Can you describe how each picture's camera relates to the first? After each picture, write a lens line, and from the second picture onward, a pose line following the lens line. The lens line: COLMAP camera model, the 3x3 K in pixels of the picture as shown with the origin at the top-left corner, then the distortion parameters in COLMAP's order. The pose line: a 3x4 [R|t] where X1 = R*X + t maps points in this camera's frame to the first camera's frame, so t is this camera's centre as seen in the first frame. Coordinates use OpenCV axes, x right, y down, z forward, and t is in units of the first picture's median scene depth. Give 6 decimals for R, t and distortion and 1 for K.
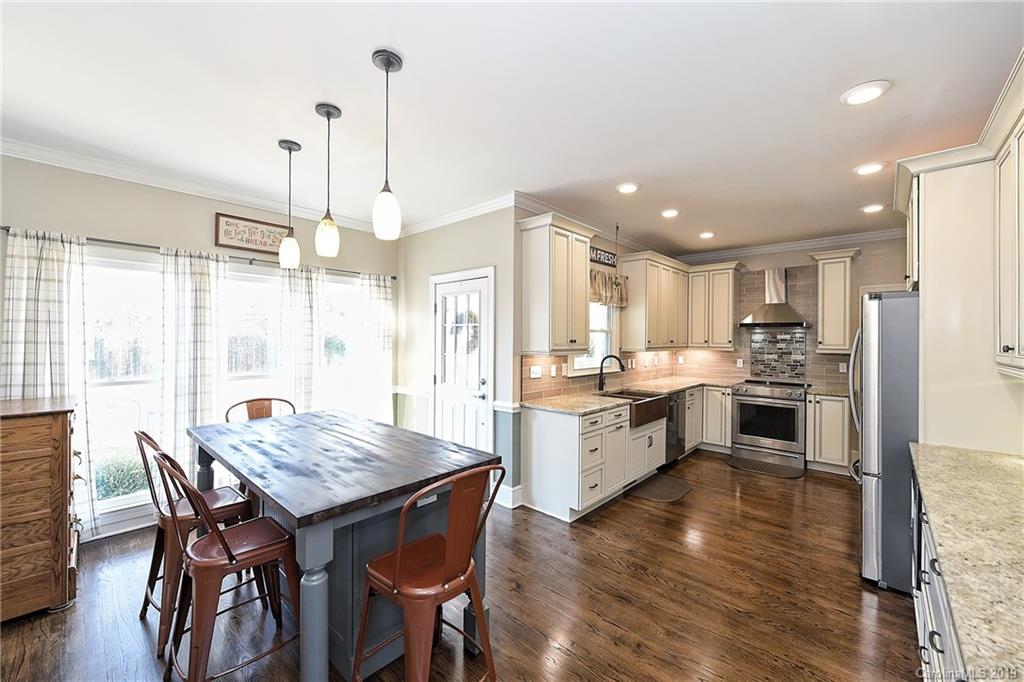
lens RADIAL K [[405.6, 0, 521.4], [0, 405.6, 339.2], [0, 0, 1]] dist [0.001187, -0.000012]
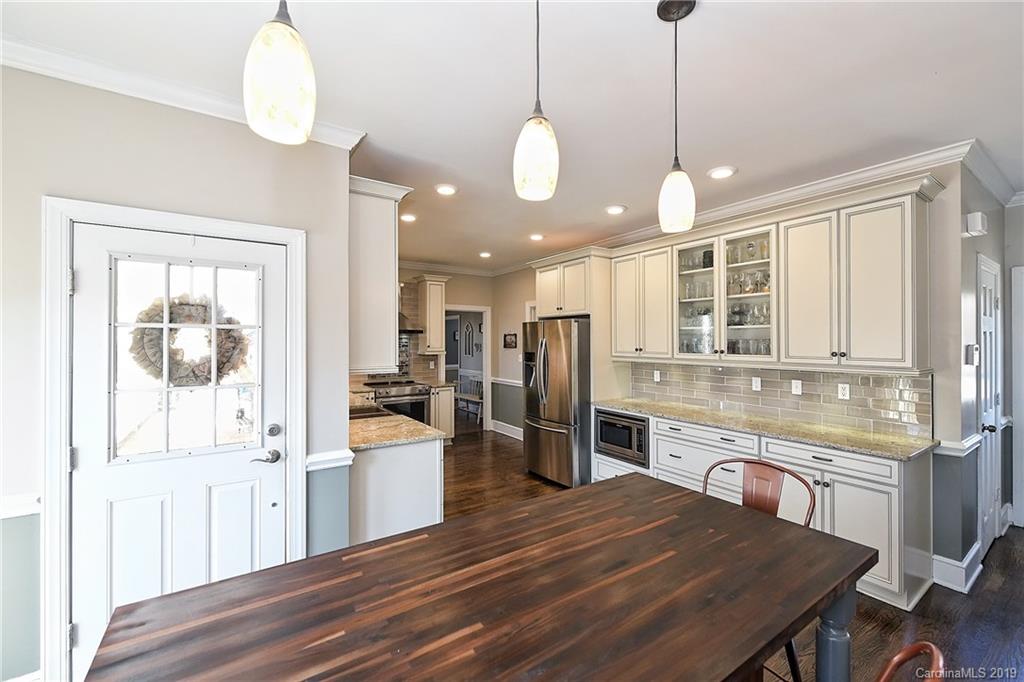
lens RADIAL K [[419.6, 0, 512.0], [0, 419.6, 341.0], [0, 0, 1]] dist [0.000293, -0.000067]
pose [[0.246777, -0.008458, 0.969035, -0.572305], [0.006729, 0.999953, 0.007014, -0.019160], [-0.969049, 0.004789, 0.246822, 0.537703]]
